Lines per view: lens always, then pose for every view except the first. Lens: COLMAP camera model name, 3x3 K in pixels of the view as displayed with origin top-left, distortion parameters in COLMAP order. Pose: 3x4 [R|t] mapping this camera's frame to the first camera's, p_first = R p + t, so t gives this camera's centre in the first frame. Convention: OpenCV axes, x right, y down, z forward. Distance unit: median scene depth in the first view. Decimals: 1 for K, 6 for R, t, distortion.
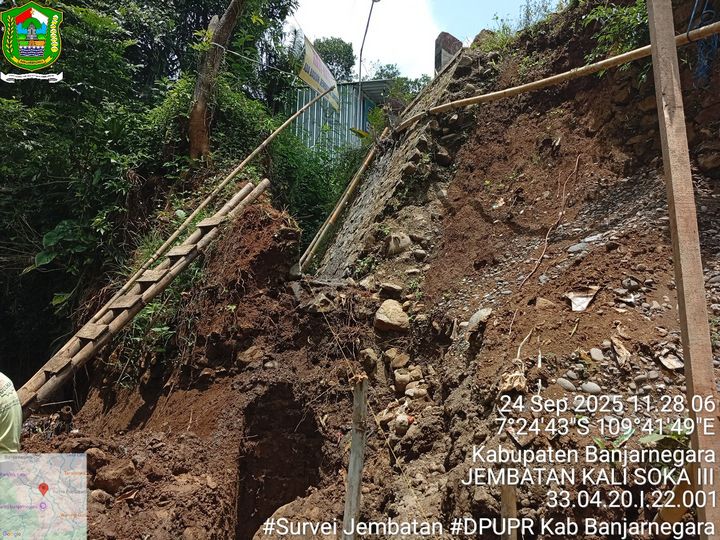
lens RADIAL K [[548.5, 0, 360.2], [0, 548.5, 271.4], [0, 0, 1]] dist [0.075087, -0.144597]
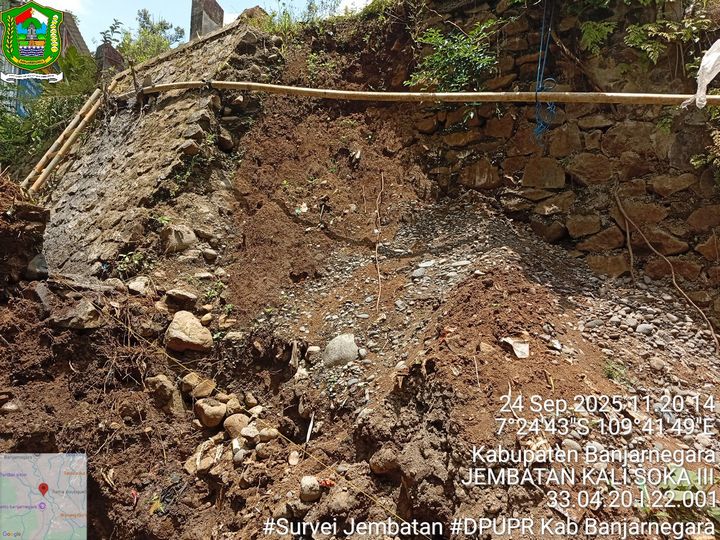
lens RADIAL K [[548.5, 0, 360.5], [0, 548.5, 273.6], [0, 0, 1]] dist [0.075087, -0.144597]
pose [[0.790300, 0.048784, 0.610774, -0.235498], [-0.077941, 0.996732, 0.021238, -0.040707], [-0.607742, -0.064388, 0.791520, 0.196384]]
